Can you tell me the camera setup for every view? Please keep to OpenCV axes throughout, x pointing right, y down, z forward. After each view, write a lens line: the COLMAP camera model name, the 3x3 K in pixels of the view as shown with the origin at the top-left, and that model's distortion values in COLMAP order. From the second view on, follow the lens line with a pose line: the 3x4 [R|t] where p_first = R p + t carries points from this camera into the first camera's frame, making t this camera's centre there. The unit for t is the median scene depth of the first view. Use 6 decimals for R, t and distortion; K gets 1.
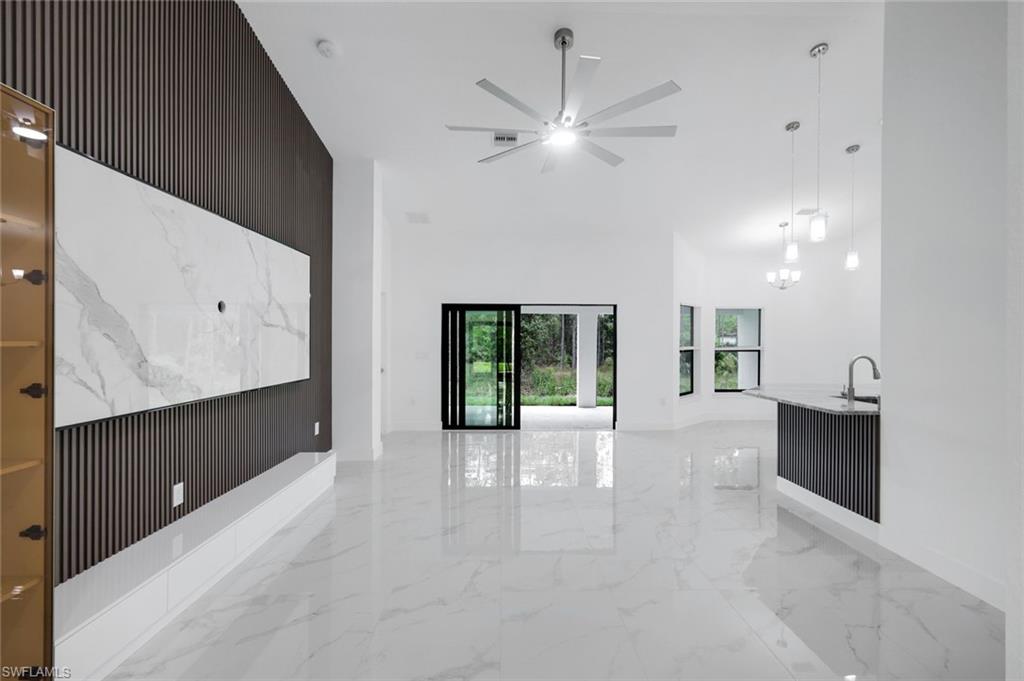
lens RADIAL K [[453.8, 0, 510.5], [0, 453.8, 339.2], [0, 0, 1]] dist [0.002044, 0.000239]
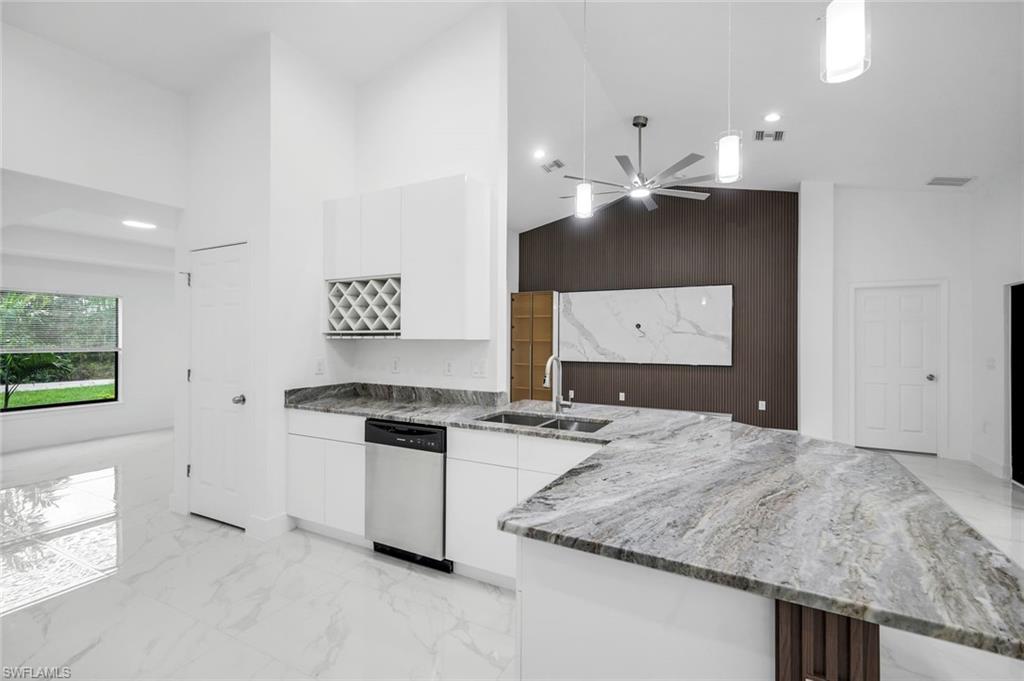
lens RADIAL K [[453.8, 0, 510.5], [0, 453.8, 339.2], [0, 0, 1]] dist [0.002044, 0.000239]
pose [[-0.480418, -0.004147, -0.877030, 1.241709], [-0.001174, 0.999991, -0.004085, 0.005817], [0.877039, -0.000933, -0.480418, 1.073773]]
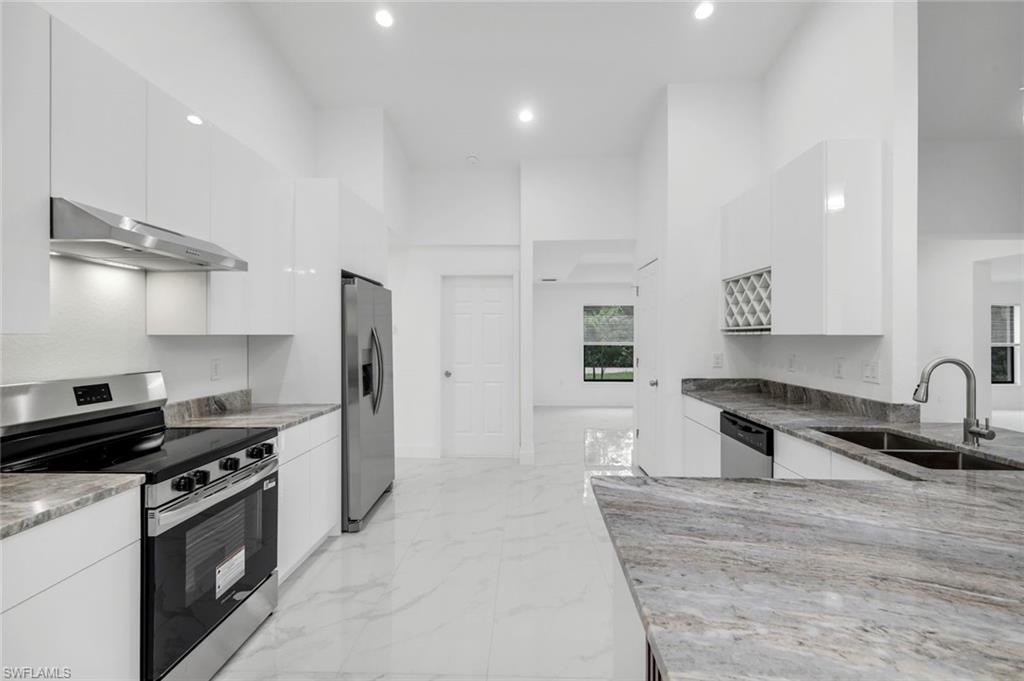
lens RADIAL K [[453.8, 0, 510.5], [0, 453.8, 339.2], [0, 0, 1]] dist [0.002044, 0.000239]
pose [[-0.998734, -0.000814, 0.050303, 1.053168], [-0.000625, 0.999993, 0.003773, 0.007478], [-0.050305, 0.003737, -0.998727, 1.280807]]
